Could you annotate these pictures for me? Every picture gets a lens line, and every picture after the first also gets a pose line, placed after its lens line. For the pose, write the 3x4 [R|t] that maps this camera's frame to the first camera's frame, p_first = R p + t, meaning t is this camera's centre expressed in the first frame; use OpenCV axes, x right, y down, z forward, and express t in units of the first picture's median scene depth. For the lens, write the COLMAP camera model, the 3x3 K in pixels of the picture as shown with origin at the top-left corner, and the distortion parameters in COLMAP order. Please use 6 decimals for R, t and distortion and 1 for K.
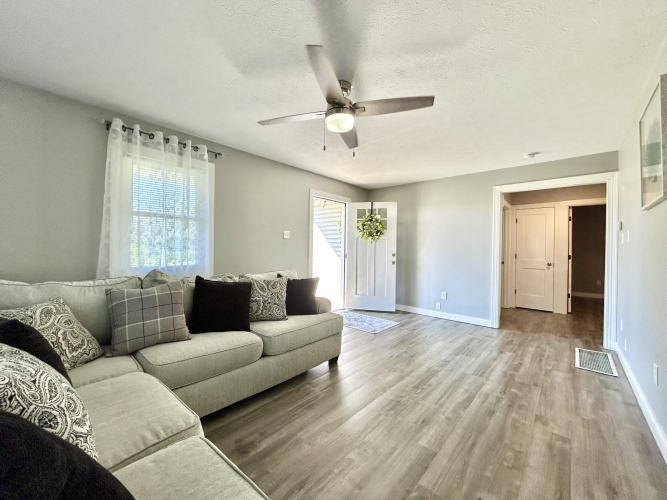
lens RADIAL K [[267.3, 0, 331.2], [0, 267.3, 250.1], [0, 0, 1]] dist [0.002894, 0.000327]
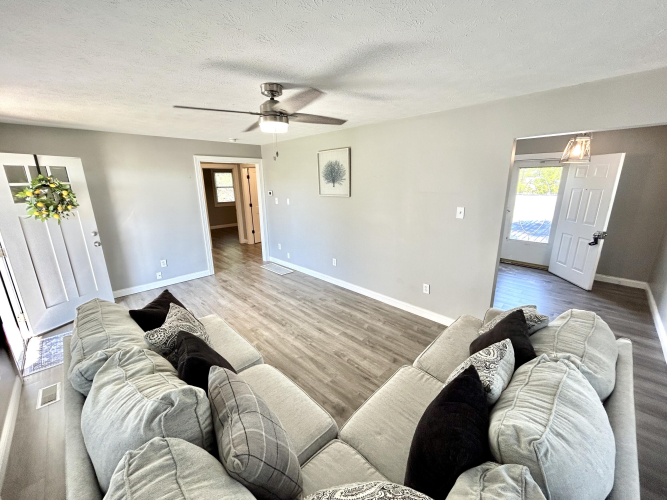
lens RADIAL K [[267.3, 0, 329.3], [0, 267.3, 247.9], [0, 0, 1]] dist [0.002894, 0.000327]
pose [[0.065470, -0.263557, 0.962419, -1.012769], [0.018522, 0.964644, 0.262906, -0.286735], [-0.997683, 0.000614, 0.068037, 0.693841]]
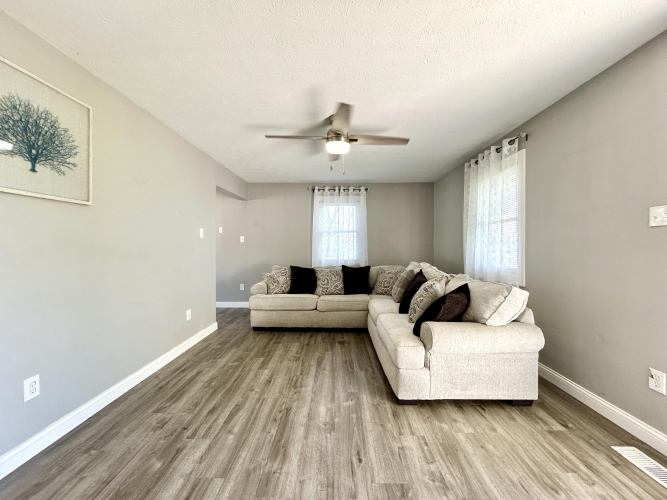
lens RADIAL K [[267.3, 0, 331.0], [0, 267.3, 248.8], [0, 0, 1]] dist [0.002894, 0.000327]
pose [[-0.756959, -0.007808, -0.653415, 0.829907], [-0.011700, 0.999930, 0.001605, -0.010068], [0.653357, 0.008860, -0.756998, 1.847805]]
